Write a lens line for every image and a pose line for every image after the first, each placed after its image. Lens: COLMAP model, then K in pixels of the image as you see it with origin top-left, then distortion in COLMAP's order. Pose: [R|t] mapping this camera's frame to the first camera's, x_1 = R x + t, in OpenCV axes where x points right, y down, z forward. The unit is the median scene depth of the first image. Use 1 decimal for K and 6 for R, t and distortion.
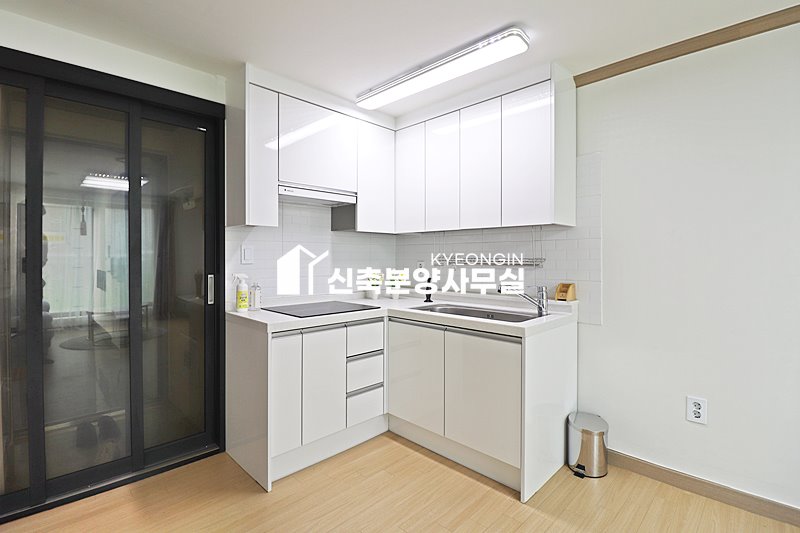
lens RADIAL K [[375.9, 0, 398.3], [0, 375.9, 259.2], [0, 0, 1]] dist [-0.011227, -0.003614]
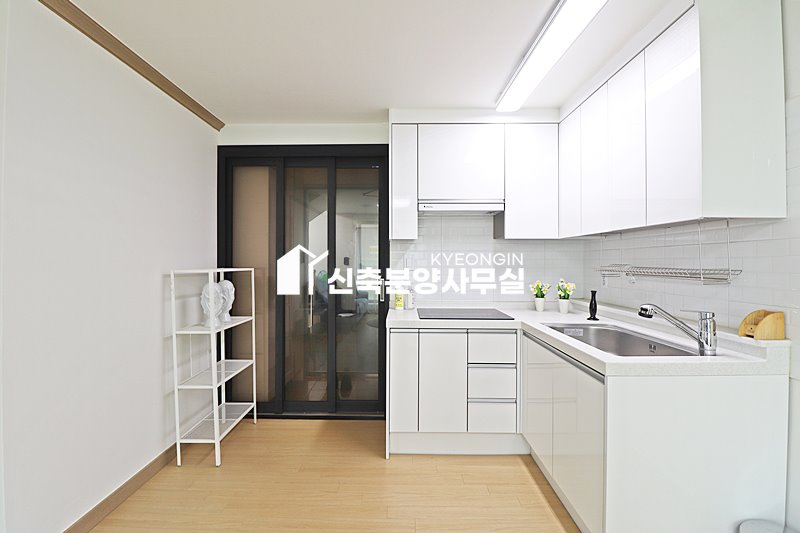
lens RADIAL K [[375.9, 0, 397.5], [0, 375.9, 261.8], [0, 0, 1]] dist [-0.011227, -0.003614]
pose [[0.700878, -0.001060, -0.713280, 0.455366], [-0.003358, 0.999983, -0.004786, -0.010487], [0.713273, 0.005750, 0.700862, 0.140306]]
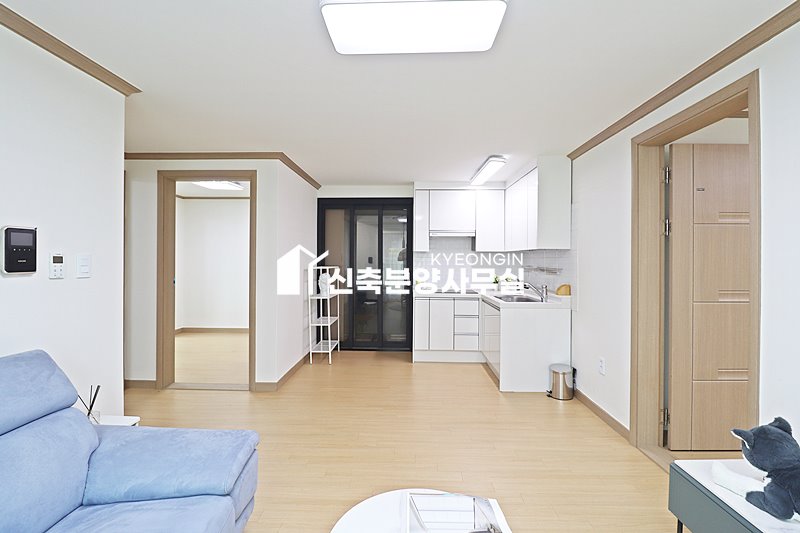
lens RADIAL K [[375.9, 0, 393.5], [0, 375.9, 265.6], [0, 0, 1]] dist [-0.011227, -0.003614]
pose [[0.674867, 0.014451, -0.737798, 1.128835], [-0.007069, 0.999889, 0.013119, -0.031495], [0.737905, -0.003638, 0.674895, -0.612465]]
